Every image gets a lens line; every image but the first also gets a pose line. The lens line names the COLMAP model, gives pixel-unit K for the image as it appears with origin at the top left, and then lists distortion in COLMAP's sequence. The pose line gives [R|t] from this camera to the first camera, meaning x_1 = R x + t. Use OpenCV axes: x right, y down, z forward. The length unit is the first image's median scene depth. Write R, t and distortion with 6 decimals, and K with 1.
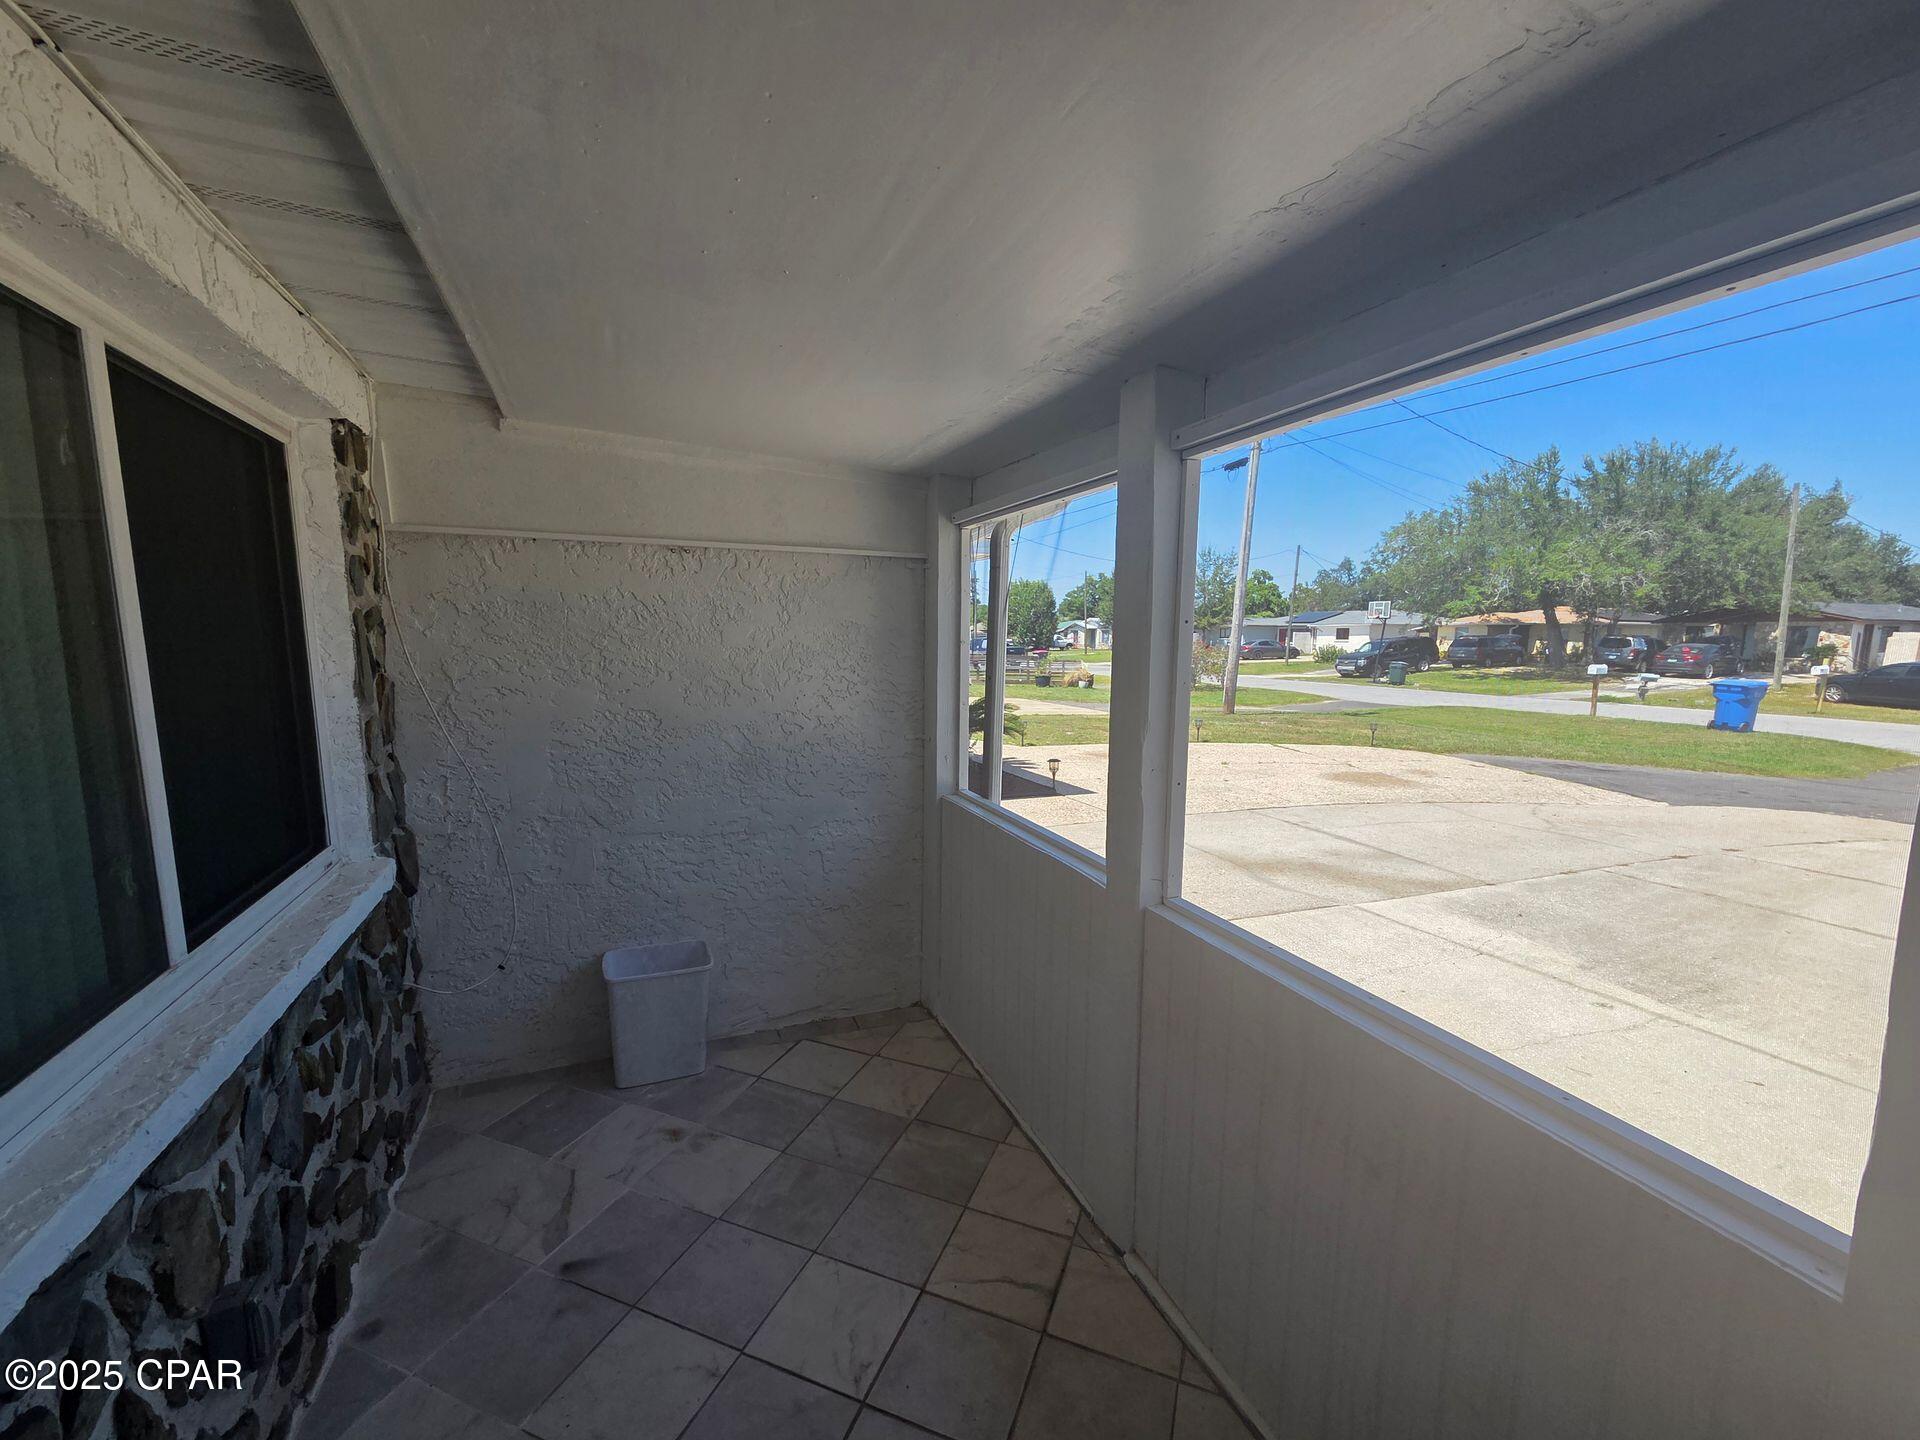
lens RADIAL K [[785.8, 0, 967.5], [0, 785.8, 735.6], [0, 0, 1]] dist [0.001026, -0.000114]
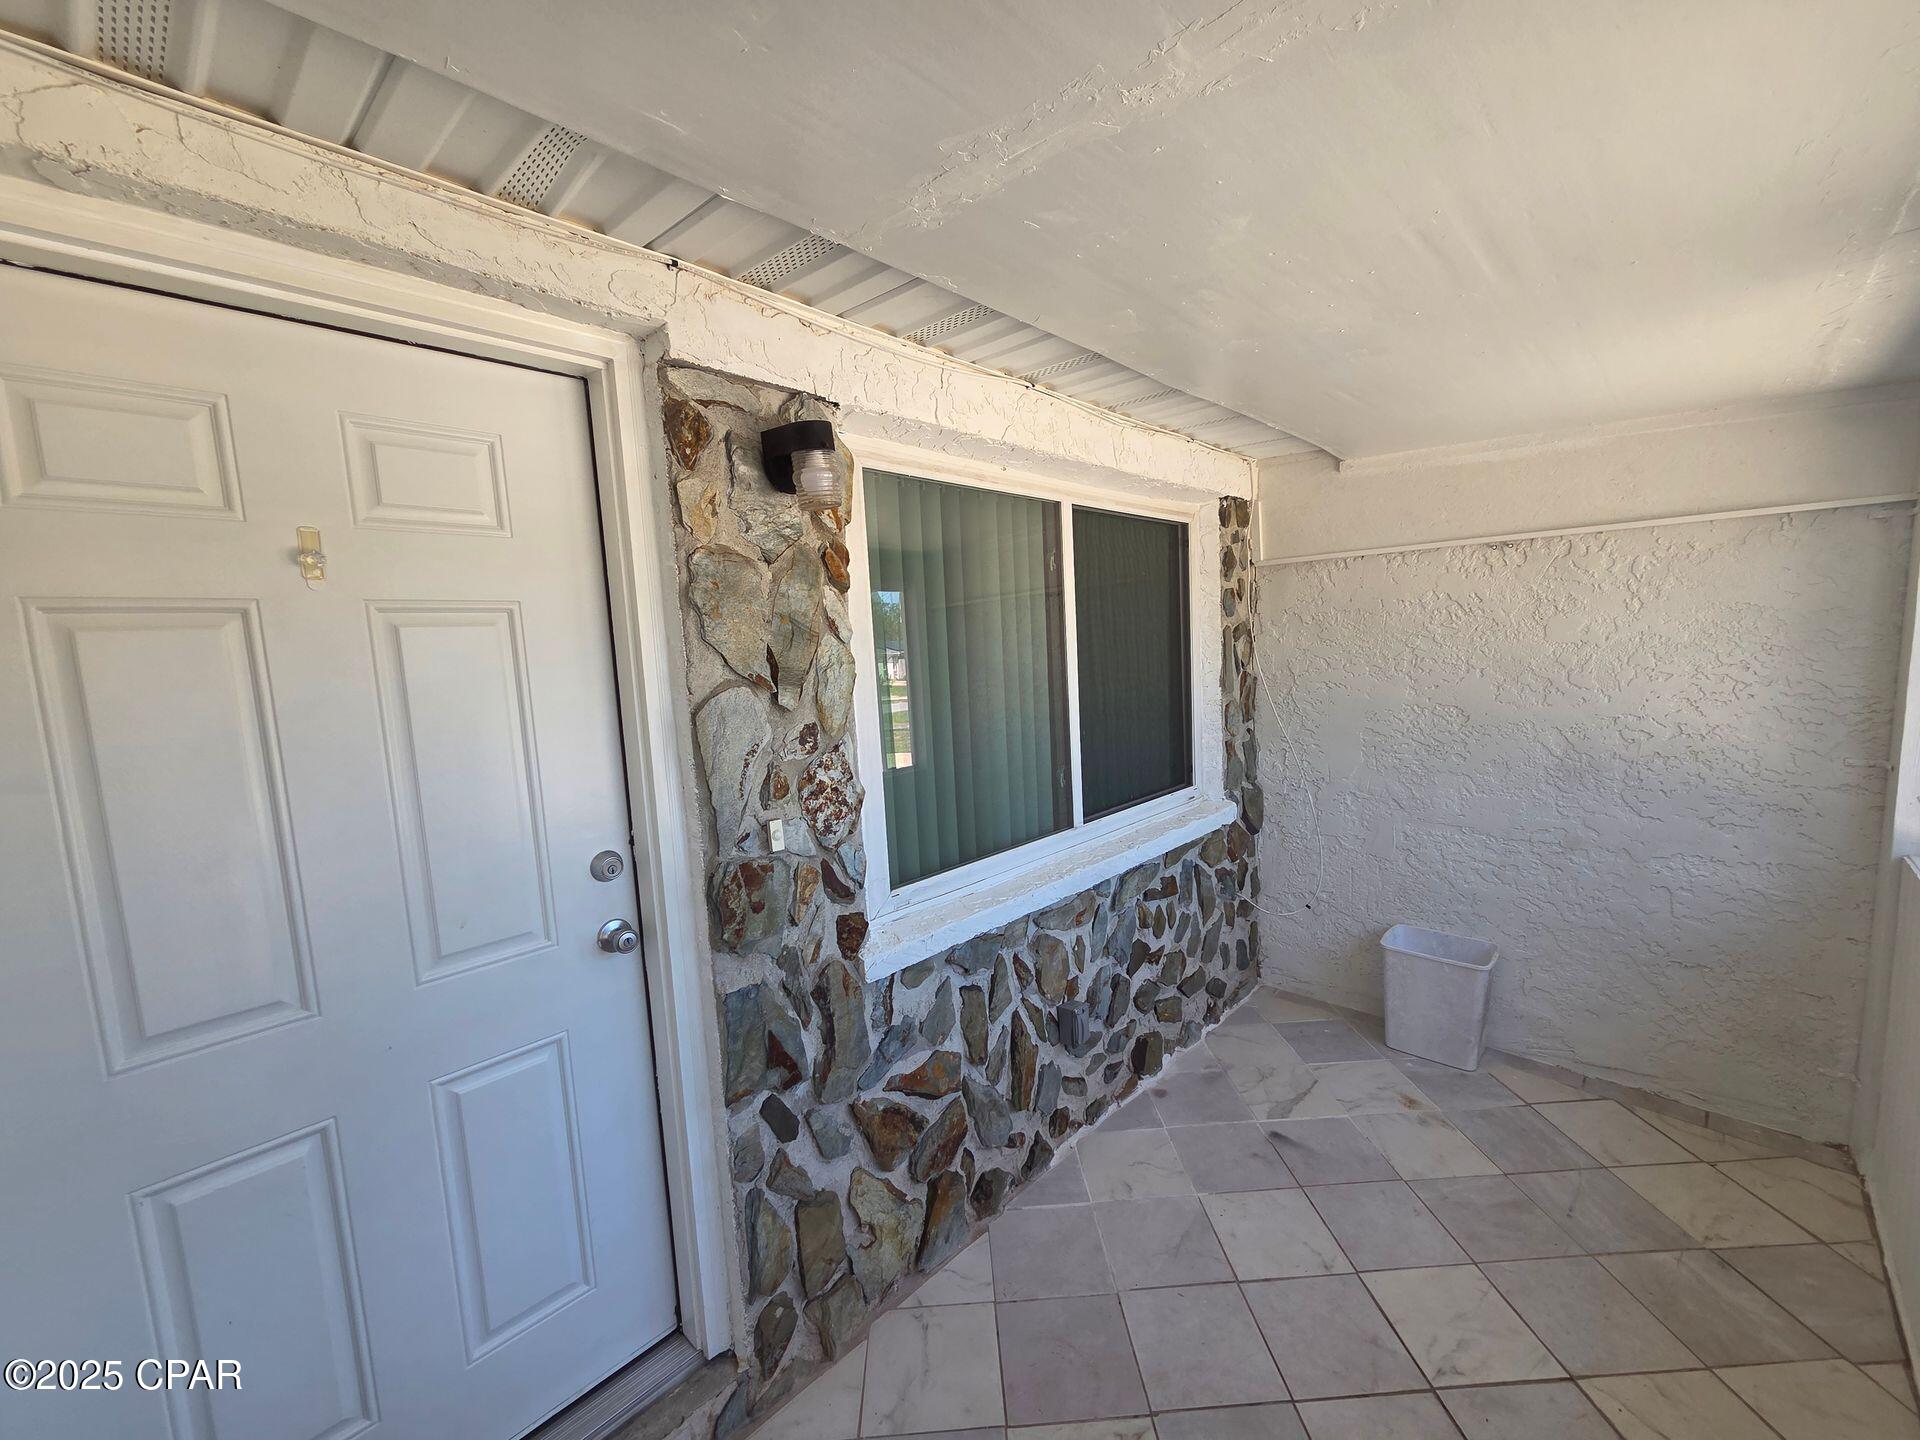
lens RADIAL K [[785.8, 0, 967.5], [0, 785.8, 735.6], [0, 0, 1]] dist [0.001026, -0.000114]
pose [[0.388989, 0.079629, -0.917794, 0.353313], [-0.069277, 0.995965, 0.057049, -0.009594], [0.918634, 0.041390, 0.392936, 0.005421]]
